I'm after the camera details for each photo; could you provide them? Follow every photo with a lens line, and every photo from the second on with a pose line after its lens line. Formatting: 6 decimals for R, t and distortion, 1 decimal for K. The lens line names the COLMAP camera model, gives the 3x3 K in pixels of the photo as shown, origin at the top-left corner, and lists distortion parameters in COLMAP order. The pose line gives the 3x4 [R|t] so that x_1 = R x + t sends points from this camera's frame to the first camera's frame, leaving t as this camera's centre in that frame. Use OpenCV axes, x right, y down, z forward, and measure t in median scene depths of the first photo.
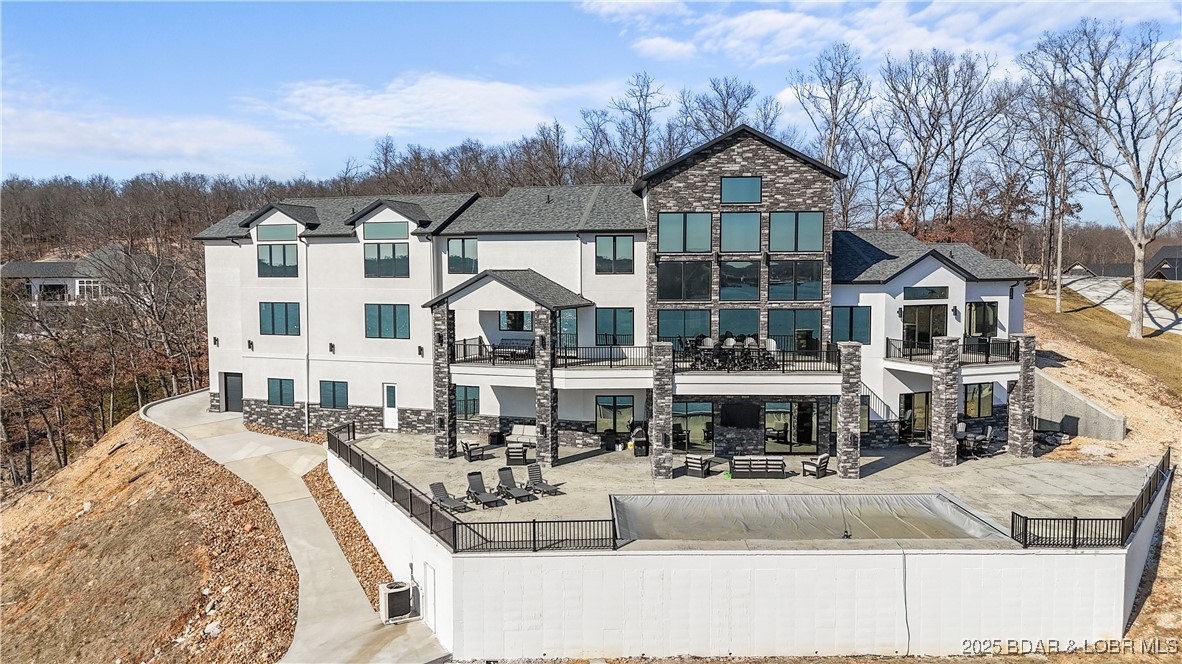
lens RADIAL K [[861.5, 0, 591.0], [0, 861.5, 332.0], [0, 0, 1]] dist [0.100804, -0.115356]
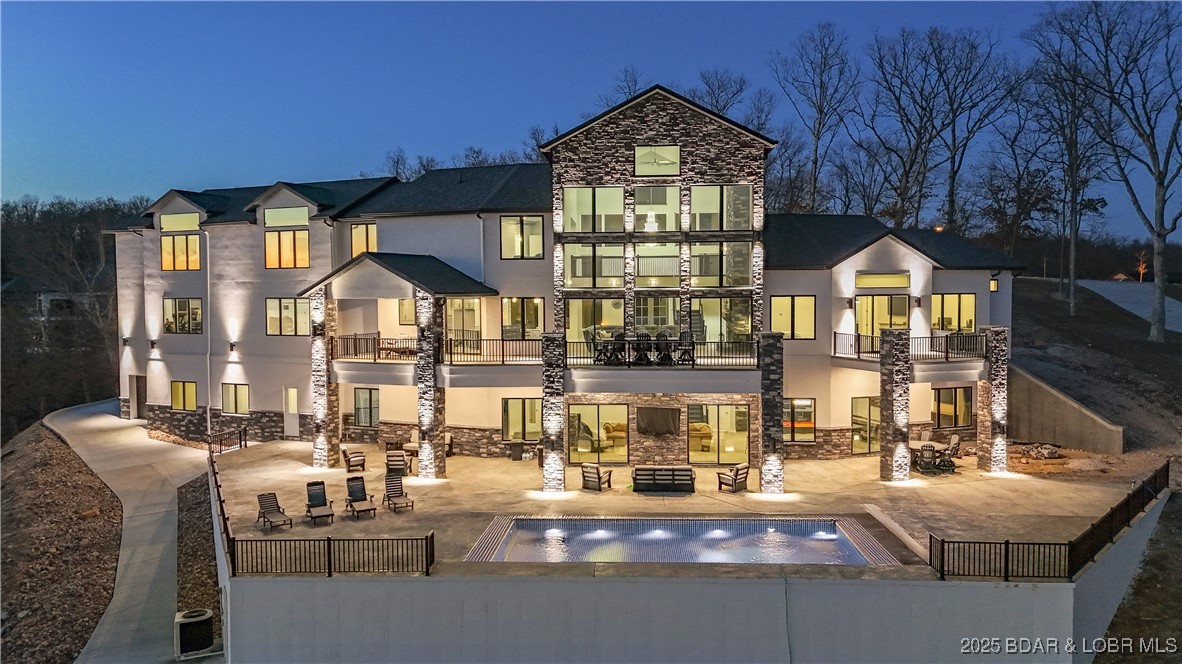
lens RADIAL K [[861.5, 0, 591.0], [0, 861.5, 332.0], [0, 0, 1]] dist [0.100804, -0.115356]
pose [[0.998282, 0.000006, -0.058585, 0.148764], [-0.001543, 0.999656, -0.026184, 0.029751], [0.058564, 0.026229, 0.997939, 0.124517]]
